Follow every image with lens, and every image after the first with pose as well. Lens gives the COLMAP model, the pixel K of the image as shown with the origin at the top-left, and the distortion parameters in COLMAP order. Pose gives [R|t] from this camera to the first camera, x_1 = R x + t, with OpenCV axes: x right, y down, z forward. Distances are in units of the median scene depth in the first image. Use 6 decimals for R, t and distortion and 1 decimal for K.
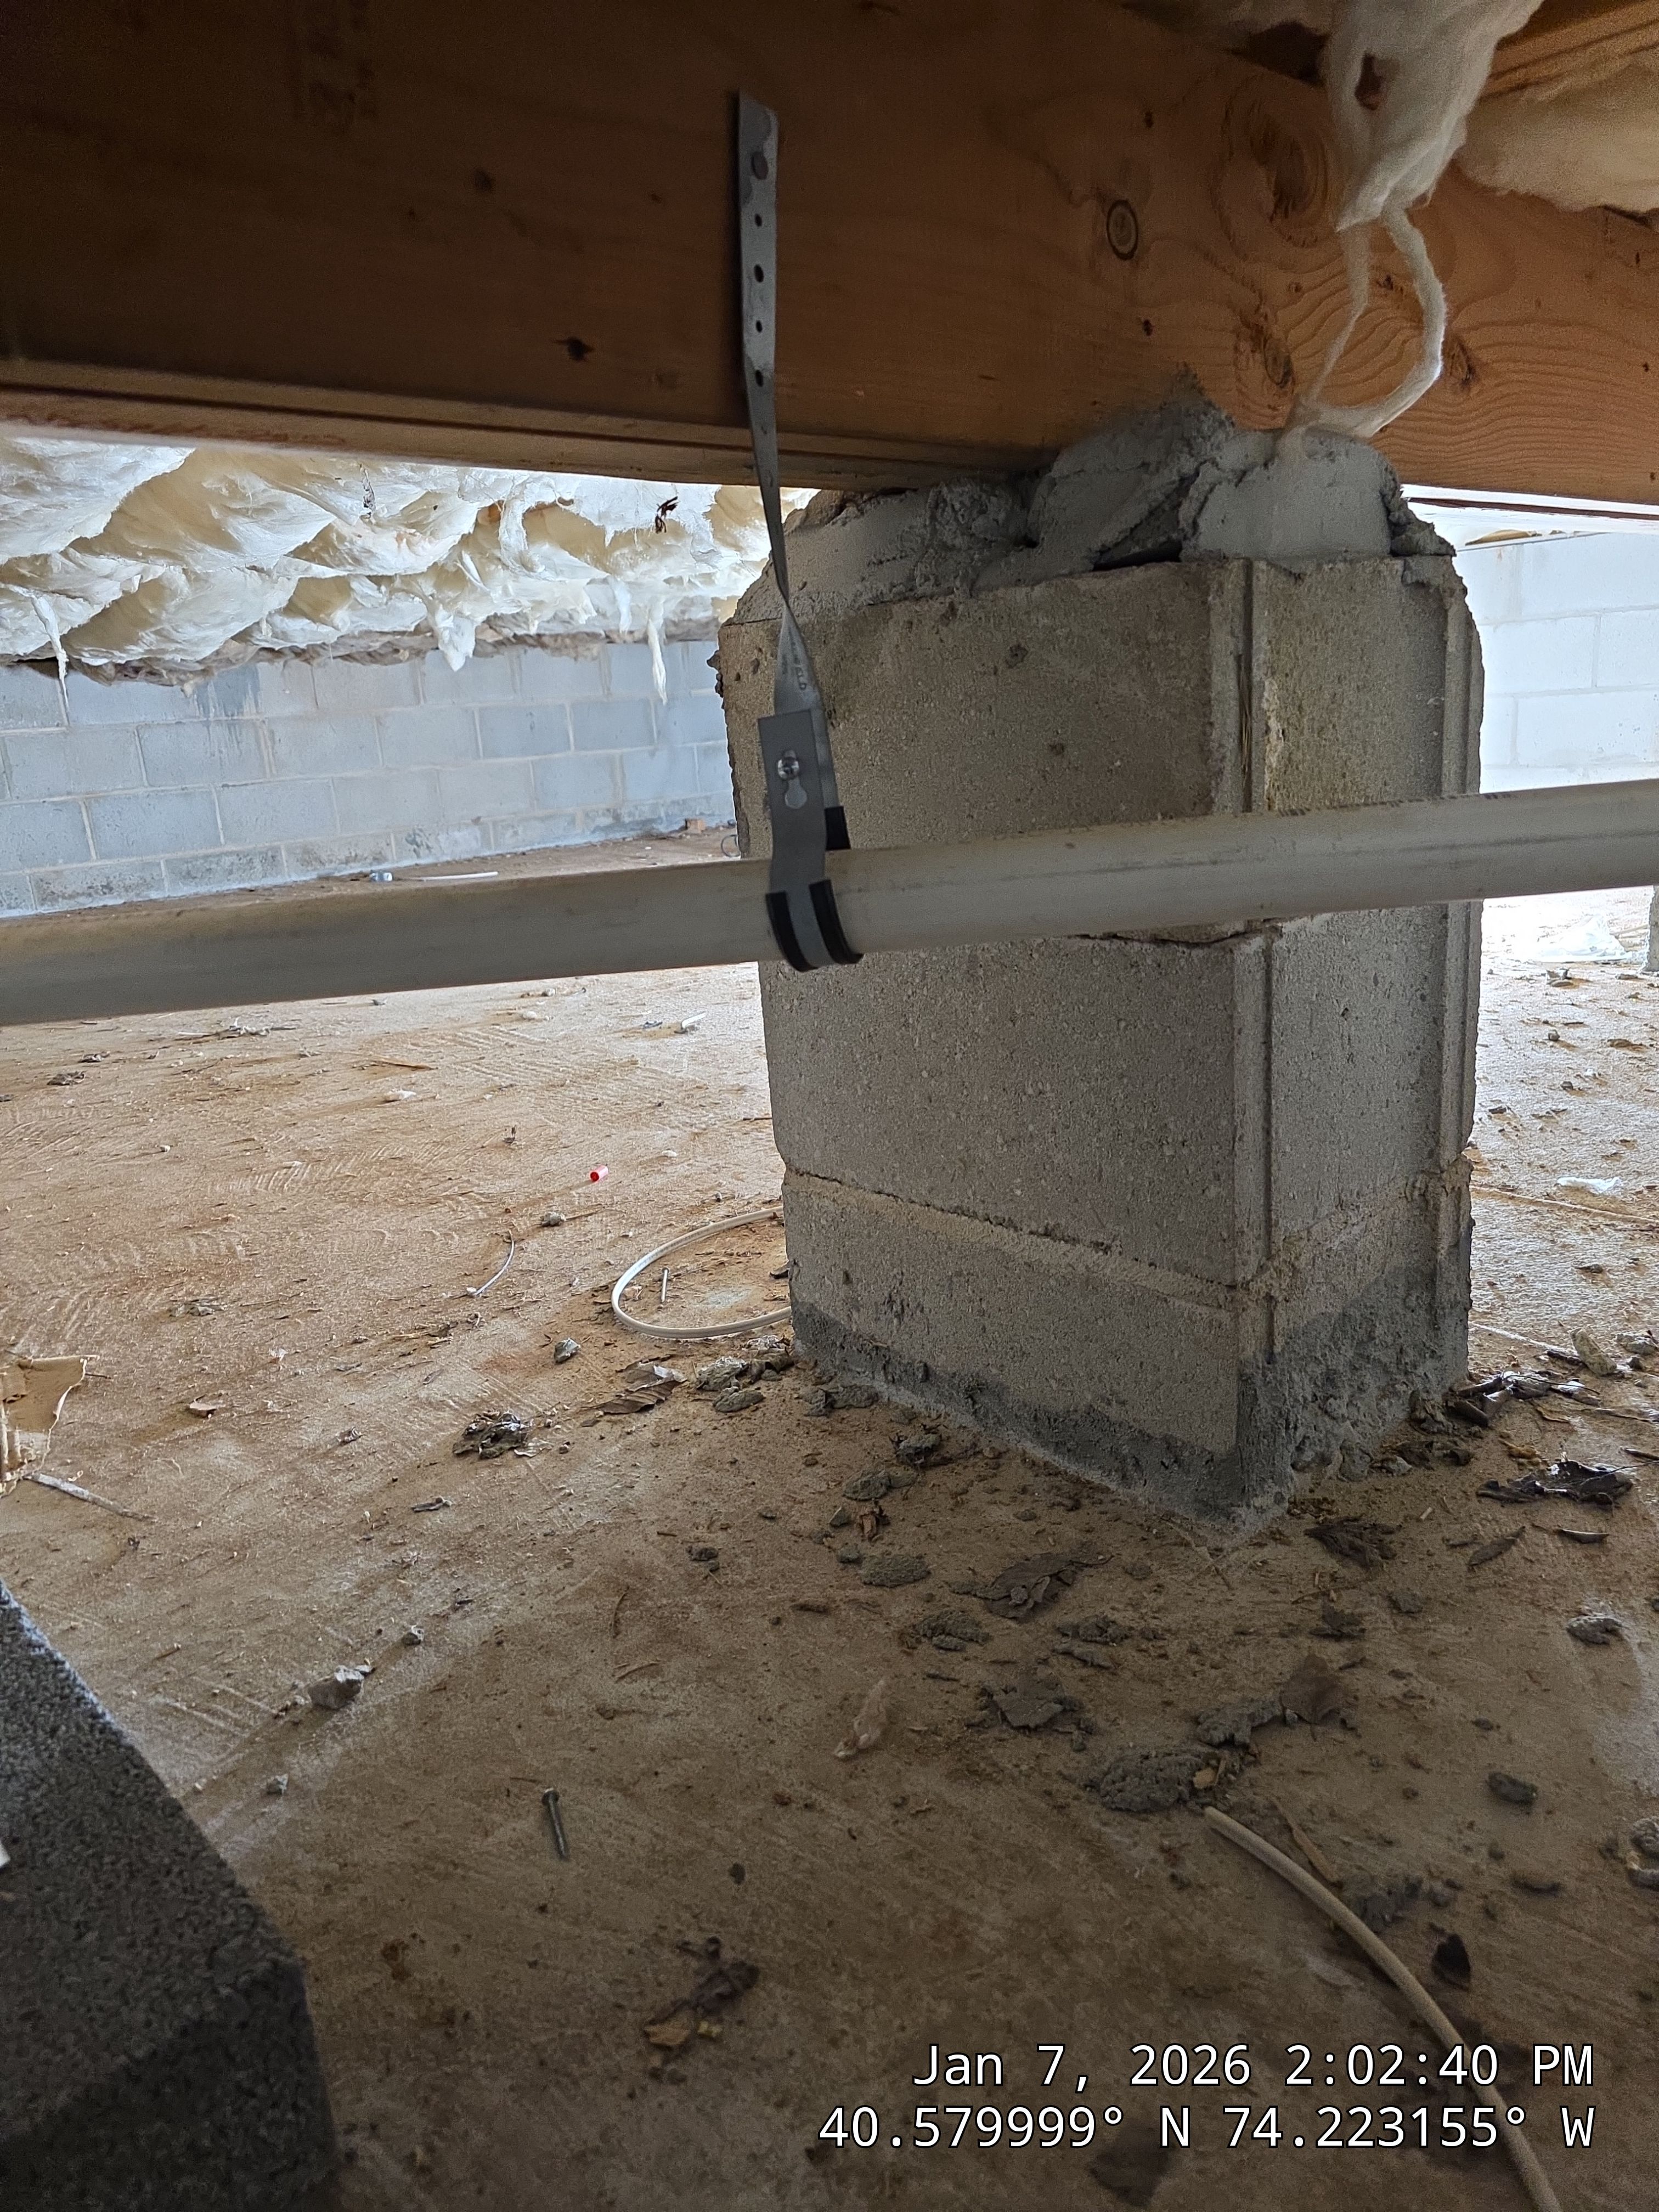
lens RADIAL K [[1639.8, 0, 891.1], [0, 1639.8, 1084.2], [0, 0, 1]] dist [0.046546, -0.056835]
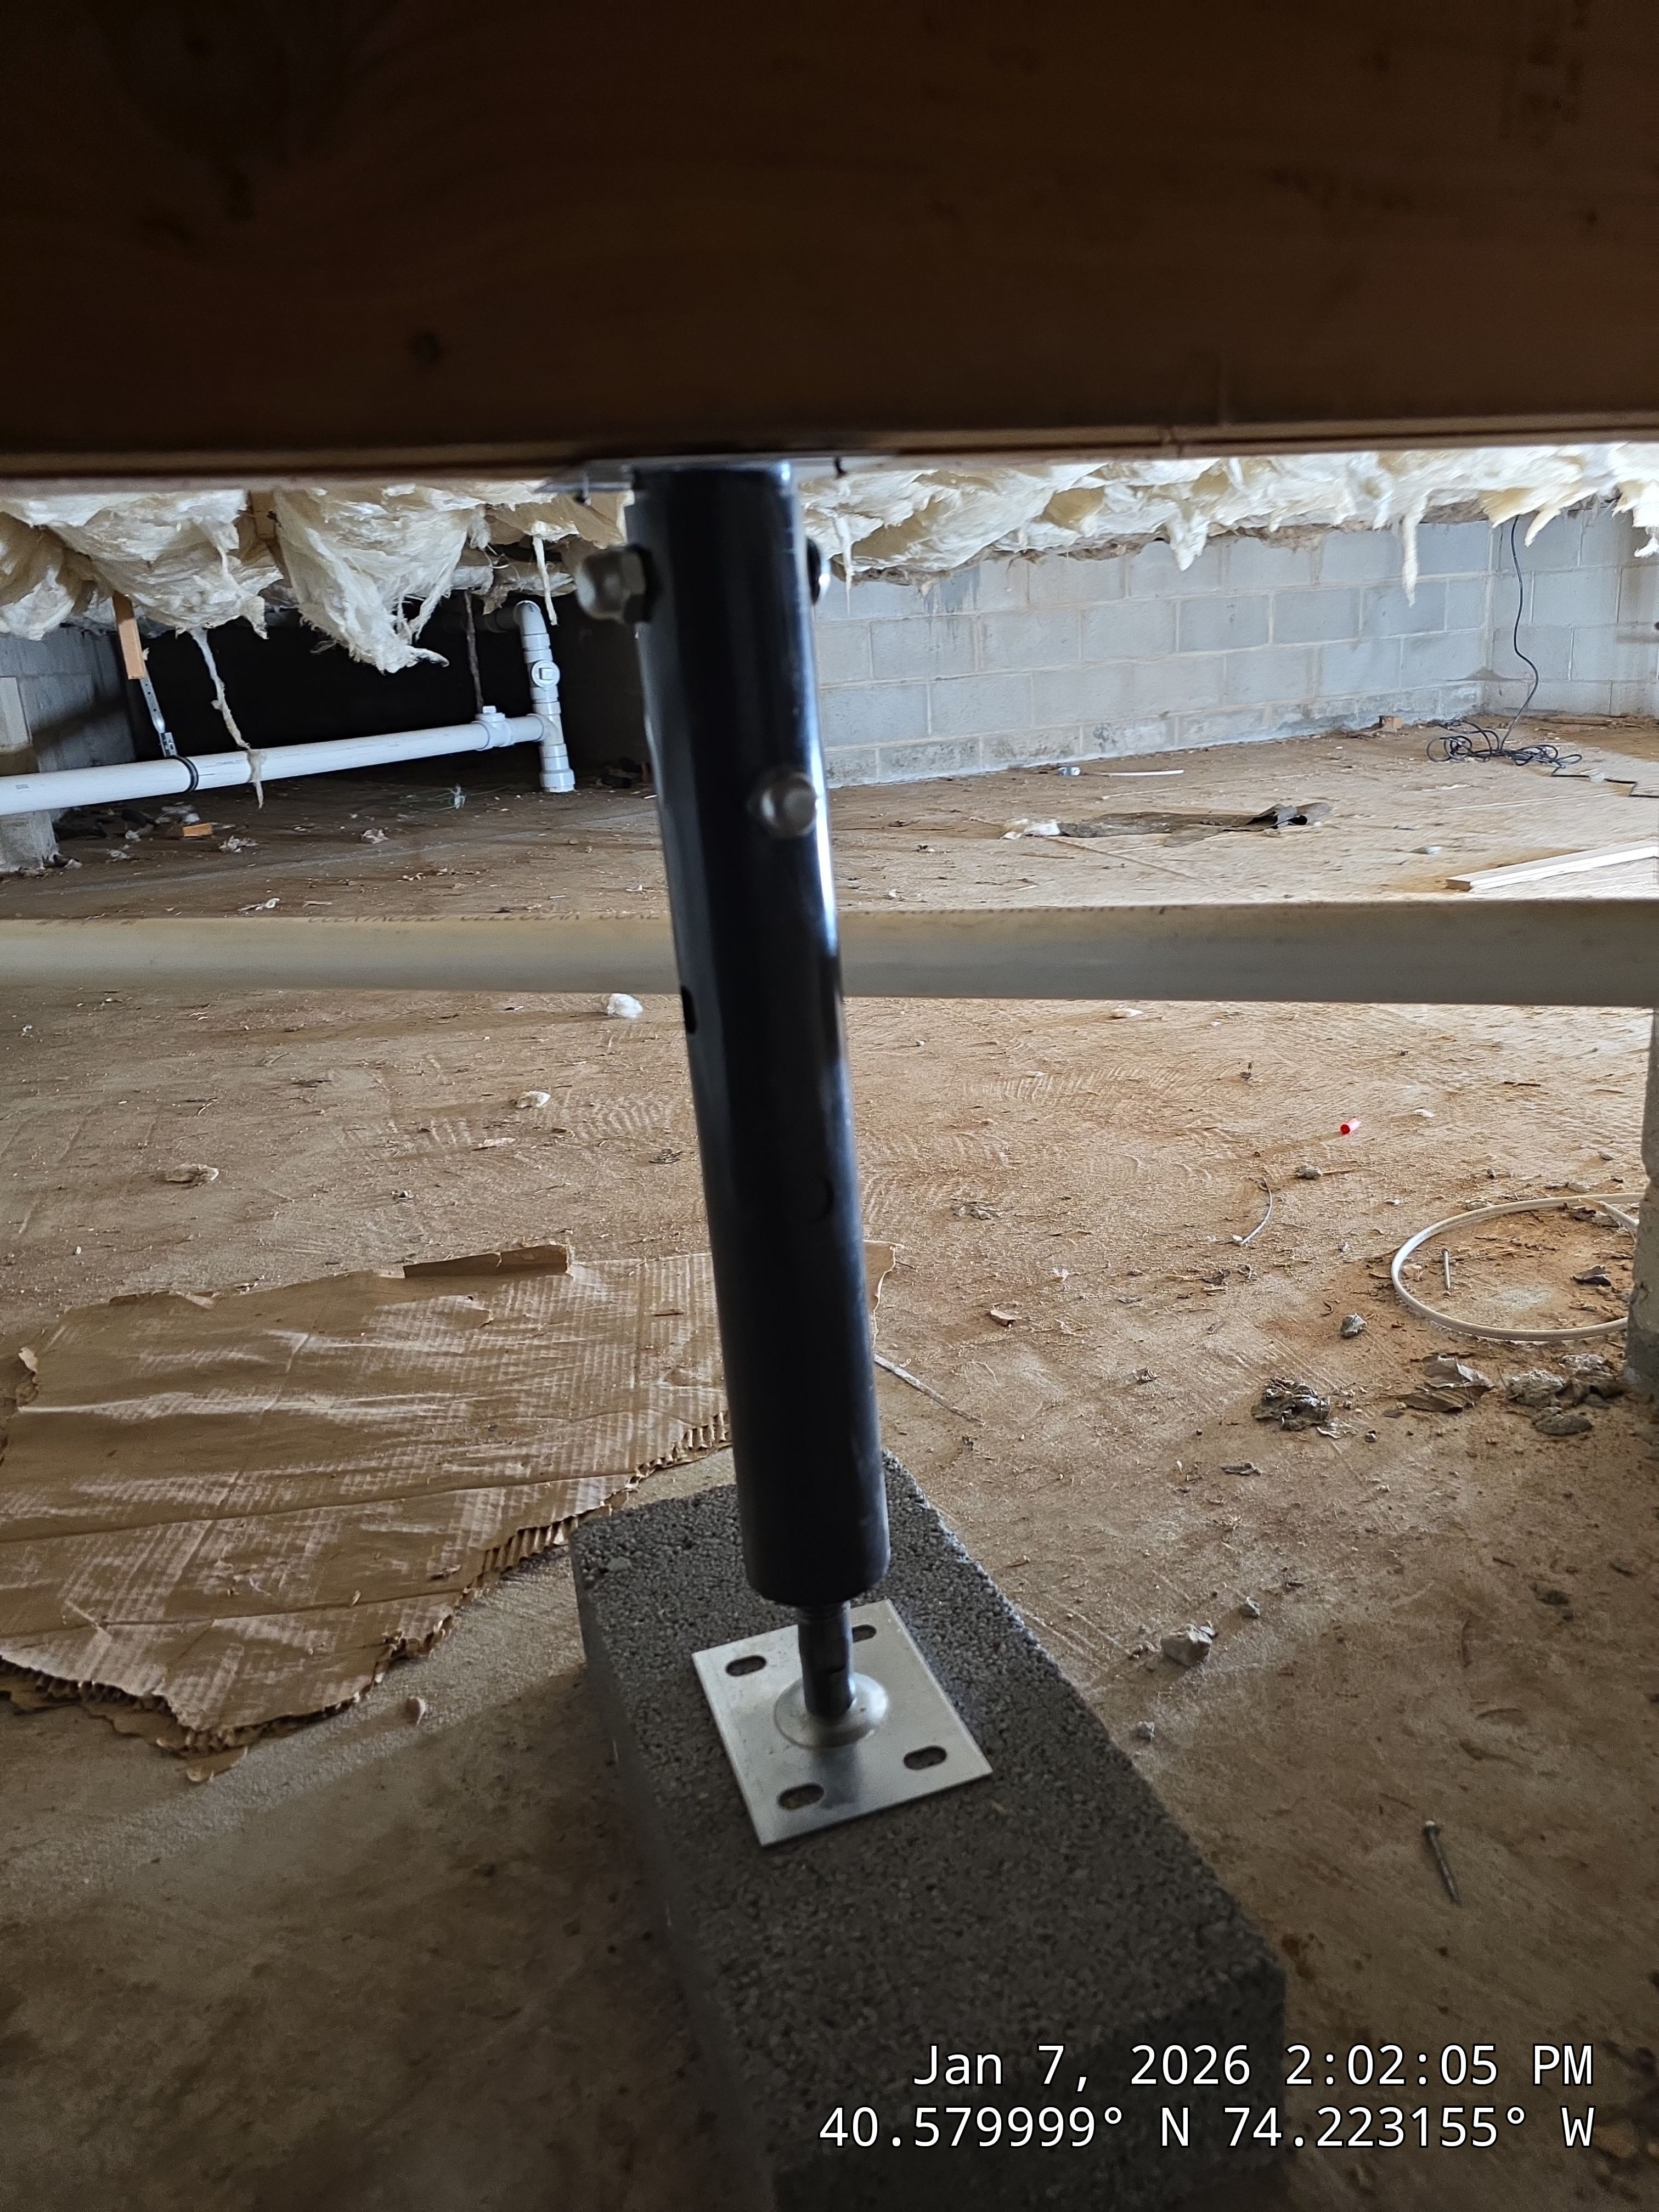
lens RADIAL K [[1639.8, 0, 809.5], [0, 1639.8, 1090.0], [0, 0, 1]] dist [0.046546, -0.056835]
pose [[0.899450, 0.122822, -0.419410, -0.106860], [-0.095775, 0.991764, 0.085037, -0.033924], [0.426400, -0.036317, 0.903805, -0.023001]]
